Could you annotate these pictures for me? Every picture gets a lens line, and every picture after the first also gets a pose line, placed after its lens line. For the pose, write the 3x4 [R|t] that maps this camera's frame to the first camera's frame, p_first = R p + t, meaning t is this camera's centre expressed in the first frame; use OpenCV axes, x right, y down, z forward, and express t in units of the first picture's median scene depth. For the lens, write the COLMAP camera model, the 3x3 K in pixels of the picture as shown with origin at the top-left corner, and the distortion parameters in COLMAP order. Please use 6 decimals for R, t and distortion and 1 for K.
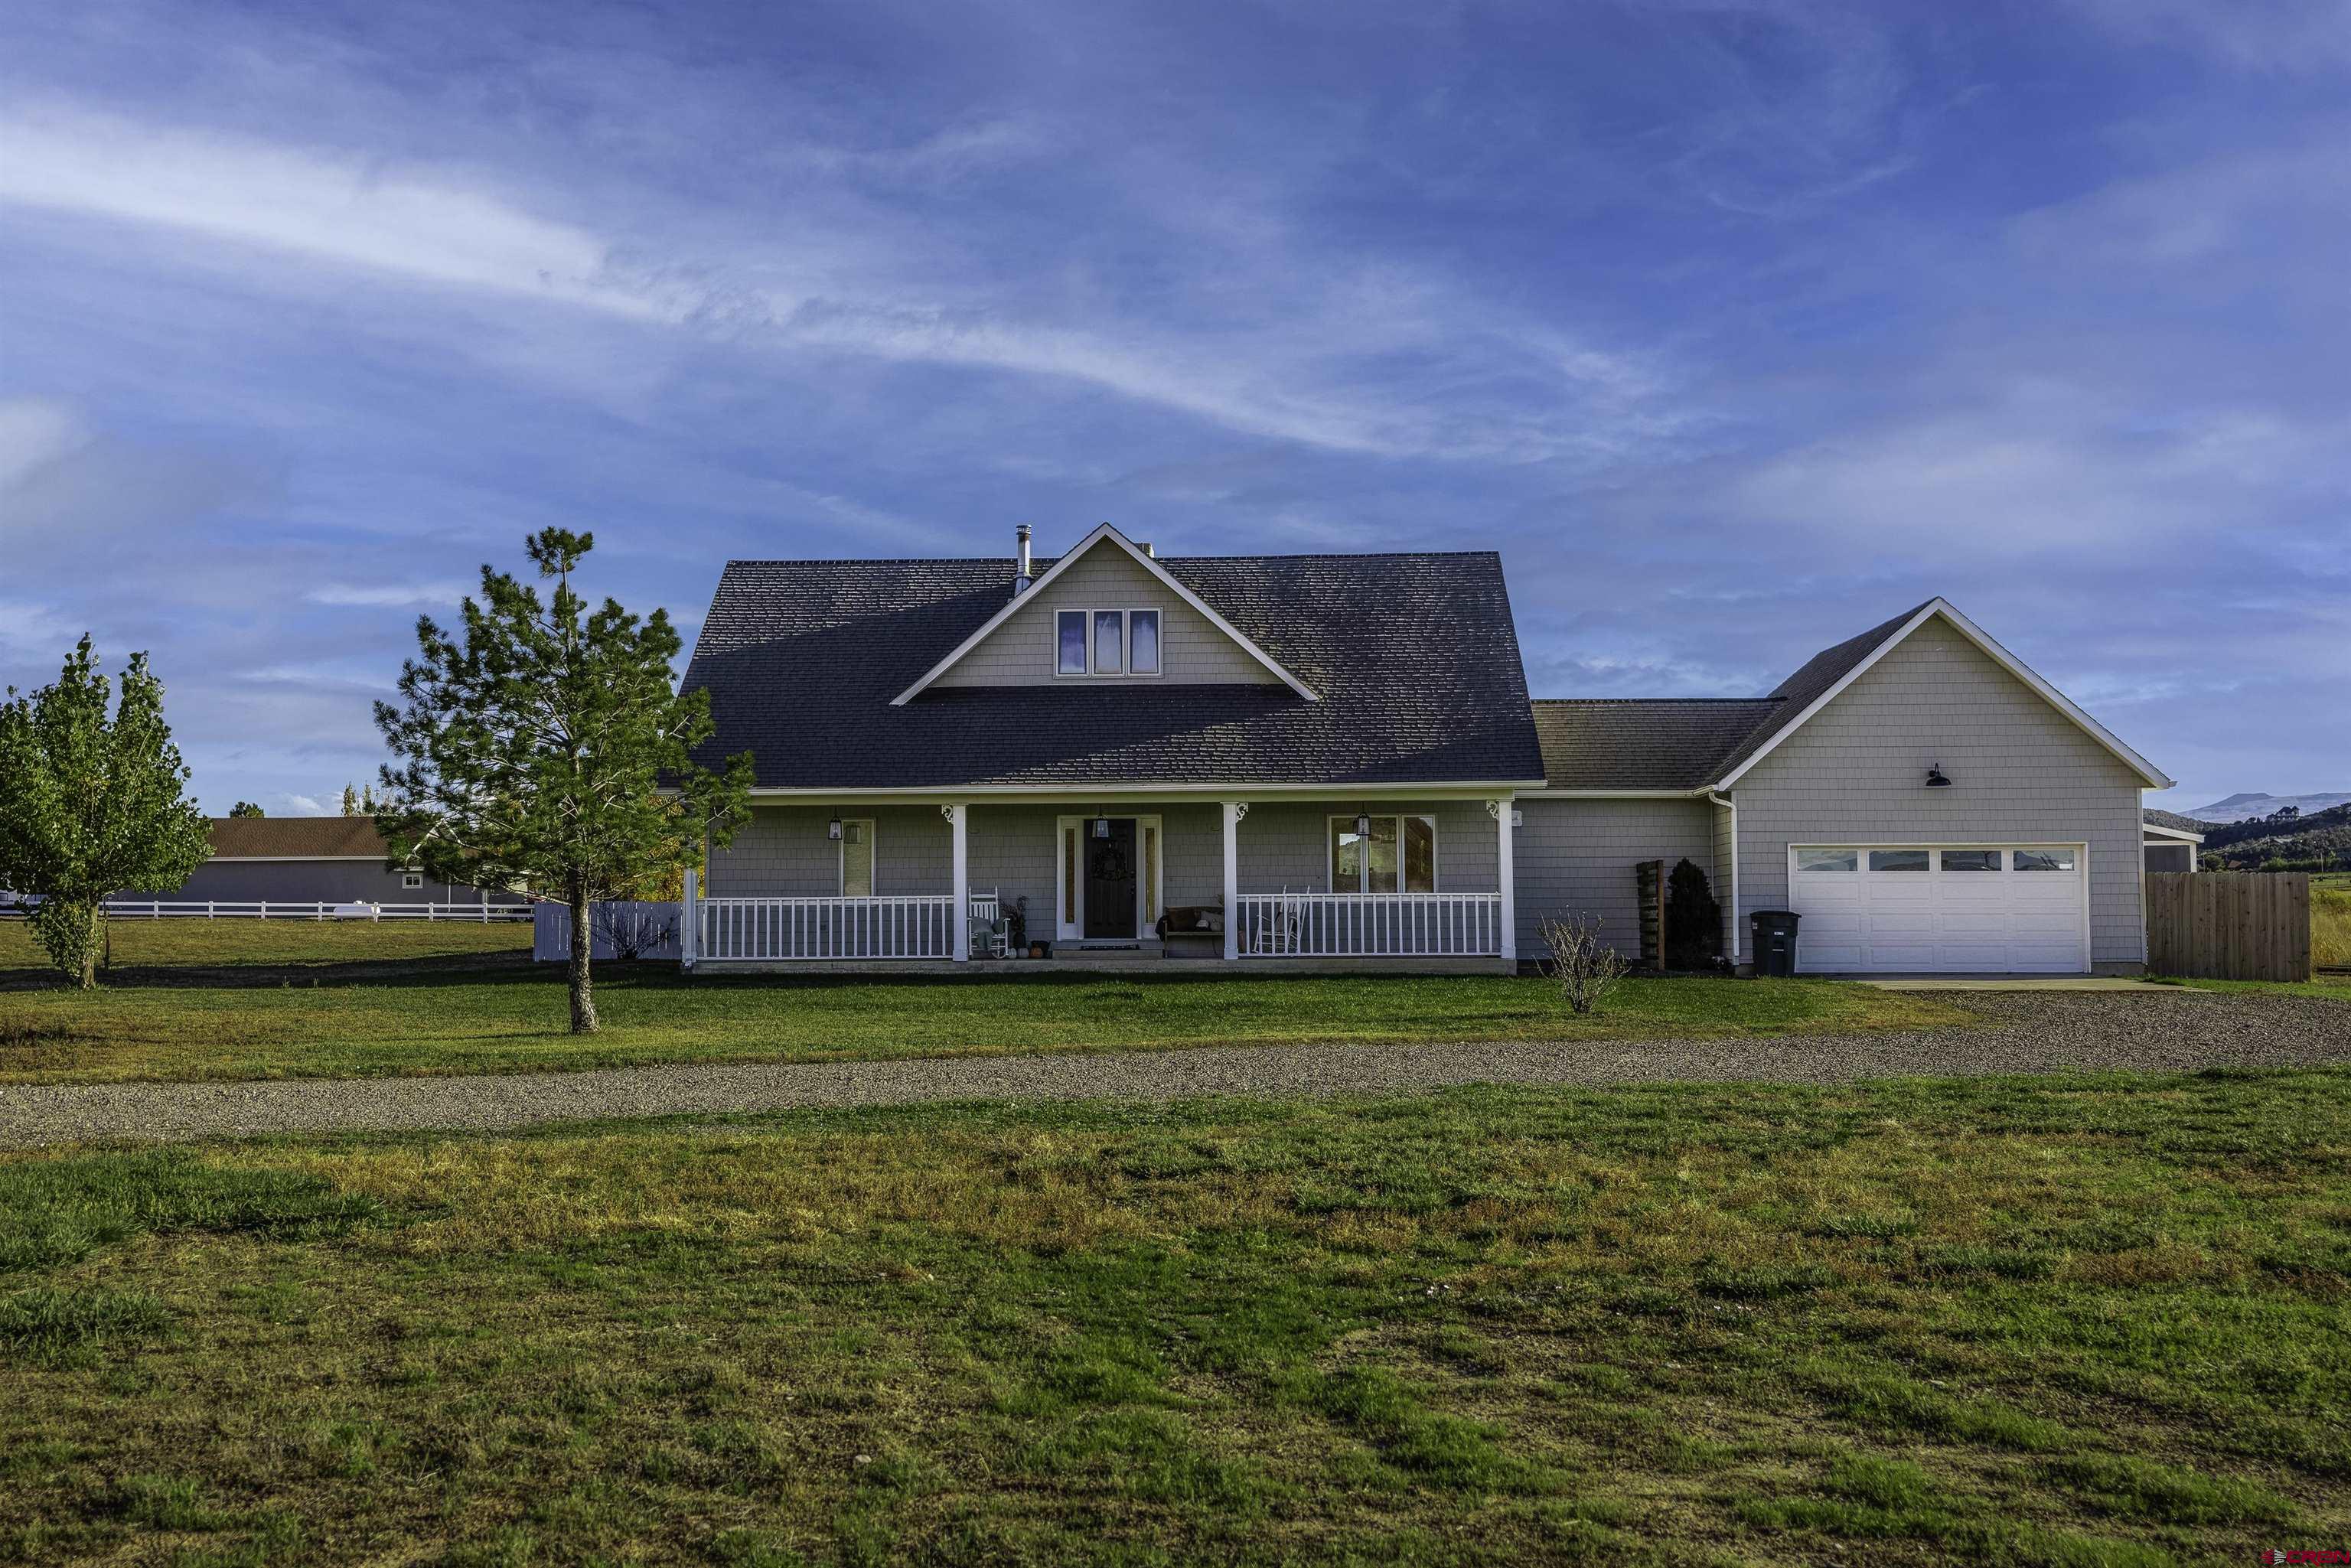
lens RADIAL K [[2256.3, 0, 1175.5], [0, 2256.3, 784.0], [0, 0, 1]] dist [0.014915, 0.006633]
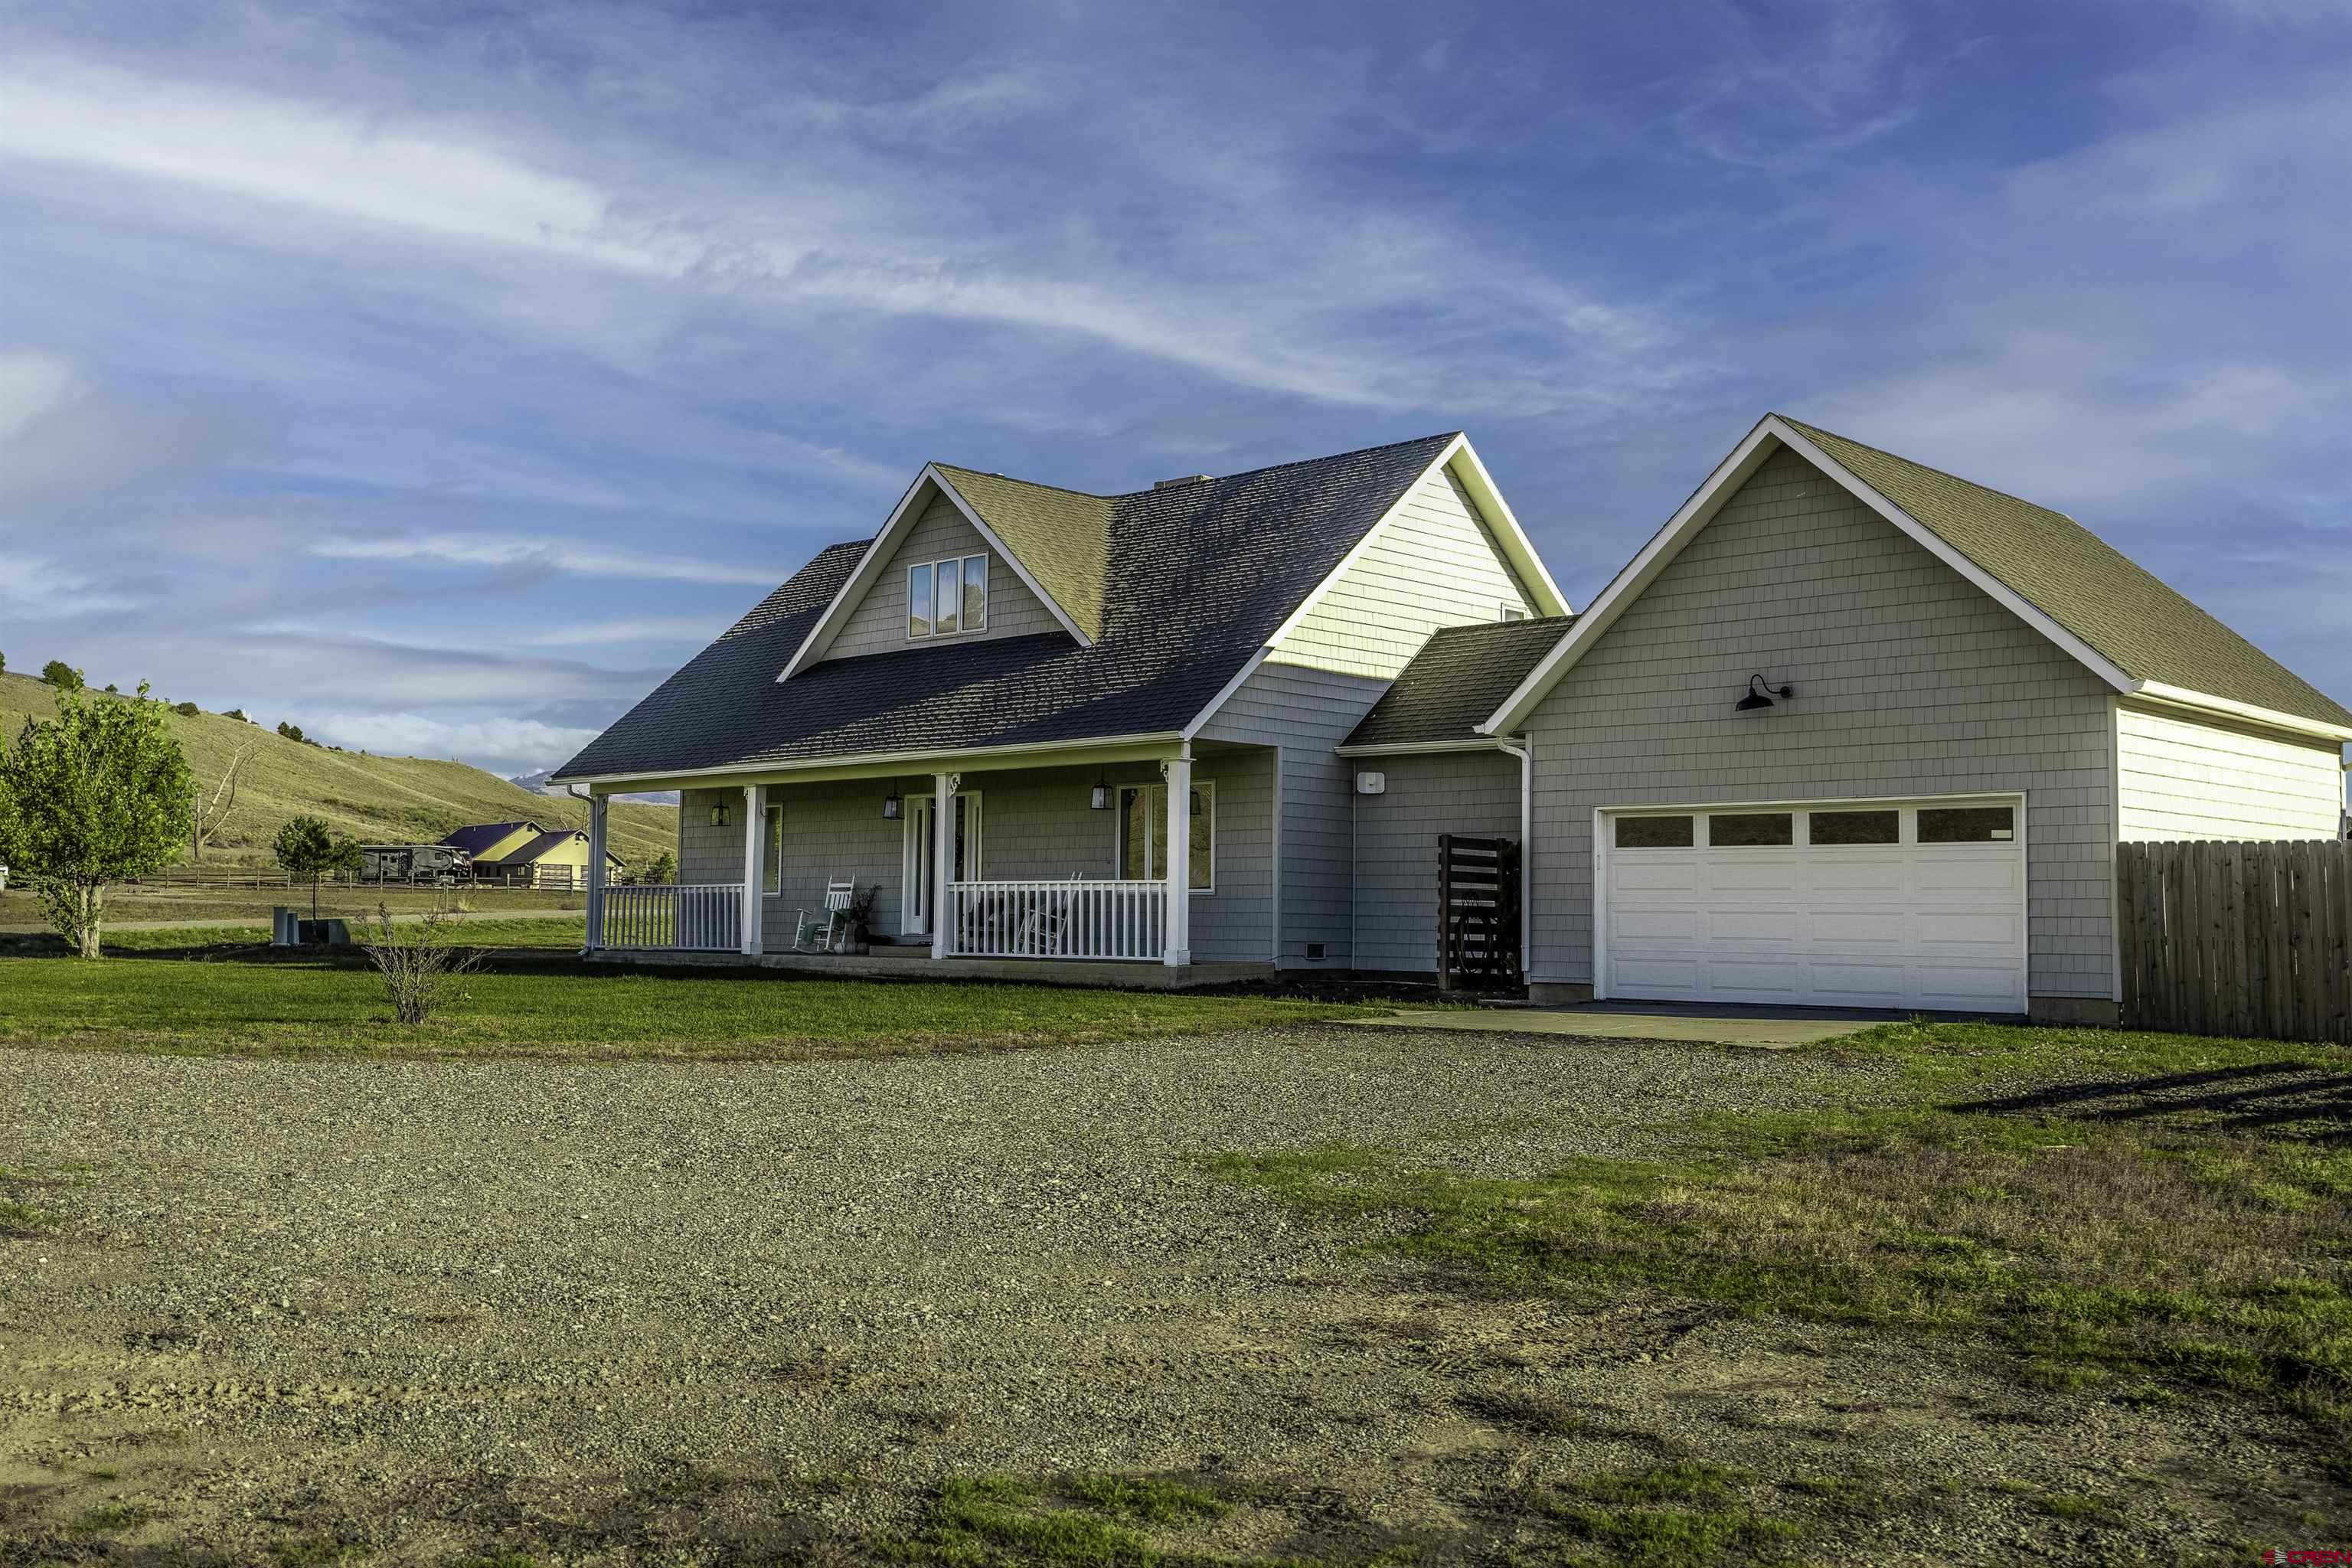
lens RADIAL K [[2257.3, 0, 1176.0], [0, 2257.3, 784.0], [0, 0, 1]] dist [0.014915, 0.006633]
pose [[0.743963, -0.029970, -0.667548, 0.633083], [0.035140, 0.999366, -0.005705, 0.019039], [0.667296, -0.019213, 0.744545, 0.413534]]
